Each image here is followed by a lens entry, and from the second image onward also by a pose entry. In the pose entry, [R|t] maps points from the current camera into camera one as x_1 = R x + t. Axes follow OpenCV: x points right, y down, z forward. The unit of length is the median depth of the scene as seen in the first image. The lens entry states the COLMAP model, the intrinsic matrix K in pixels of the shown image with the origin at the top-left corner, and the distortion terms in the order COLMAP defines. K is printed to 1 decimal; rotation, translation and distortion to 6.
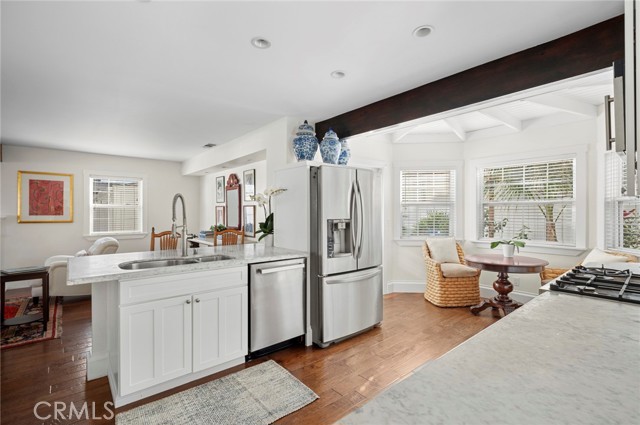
lens RADIAL K [[297.5, 0, 318.0], [0, 297.5, 211.0], [0, 0, 1]] dist [0.006492, 0.000779]
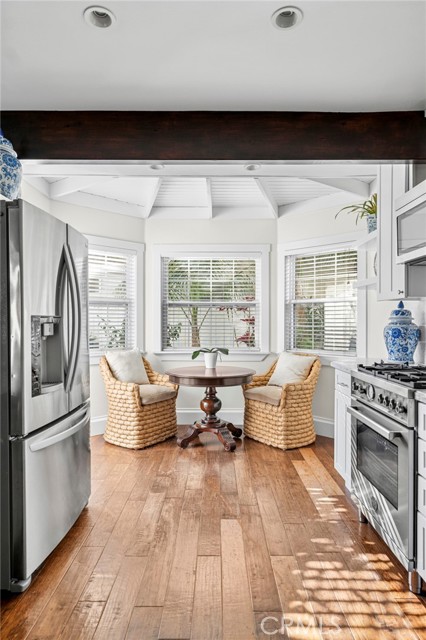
lens RADIAL K [[406.3, 0, 212.2], [0, 406.3, 322.4], [0, 0, 1]] dist [0.009348, -0.000774]
pose [[0.652238, 0.003572, 0.758005, -0.204588], [-0.006905, 0.999975, 0.001228, 0.026774], [-0.757982, -0.006035, 0.652247, 0.269197]]
